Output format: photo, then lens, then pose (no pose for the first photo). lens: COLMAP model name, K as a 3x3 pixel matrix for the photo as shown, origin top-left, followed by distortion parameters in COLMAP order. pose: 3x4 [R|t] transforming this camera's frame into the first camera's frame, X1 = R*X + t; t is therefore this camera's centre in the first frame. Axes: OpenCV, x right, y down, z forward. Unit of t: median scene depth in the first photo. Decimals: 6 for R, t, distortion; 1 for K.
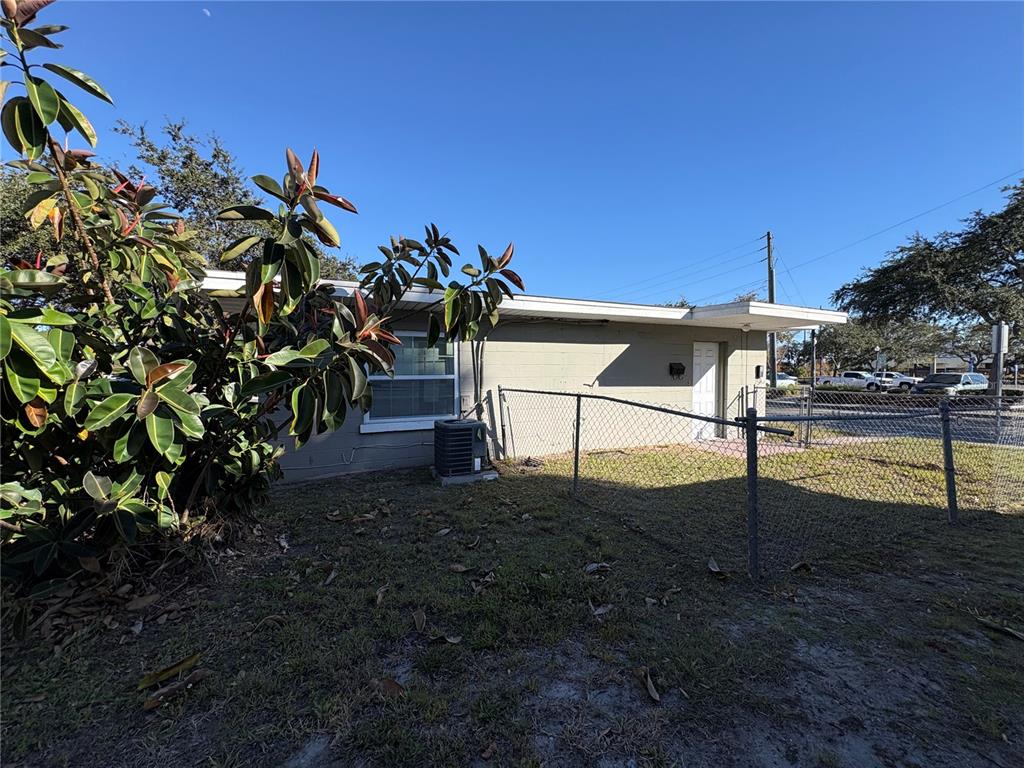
lens RADIAL K [[408.5, 0, 507.2], [0, 408.5, 383.7], [0, 0, 1]] dist [-0.000771, 0.000290]
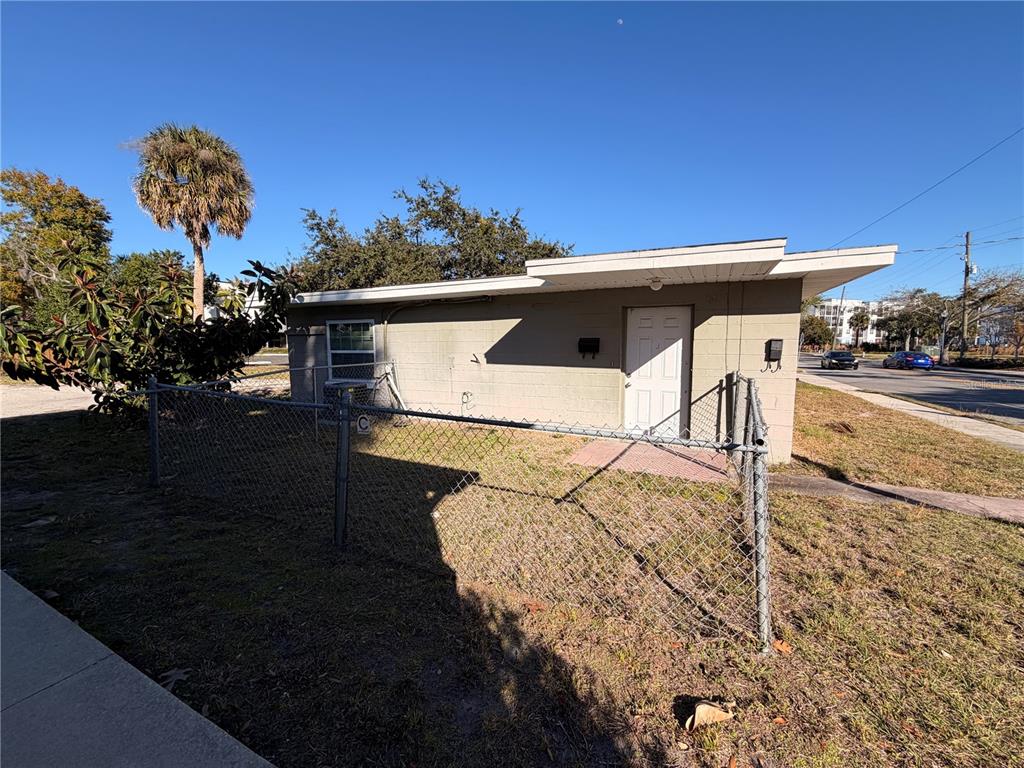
lens RADIAL K [[414.4, 0, 512.9], [0, 414.4, 383.3], [0, 0, 1]] dist [-0.001940, 0.000379]
pose [[0.651747, 0.072594, -0.754955, 1.004250], [-0.021939, 0.996797, 0.076909, -0.023368], [0.758119, -0.033562, 0.651252, 0.380754]]
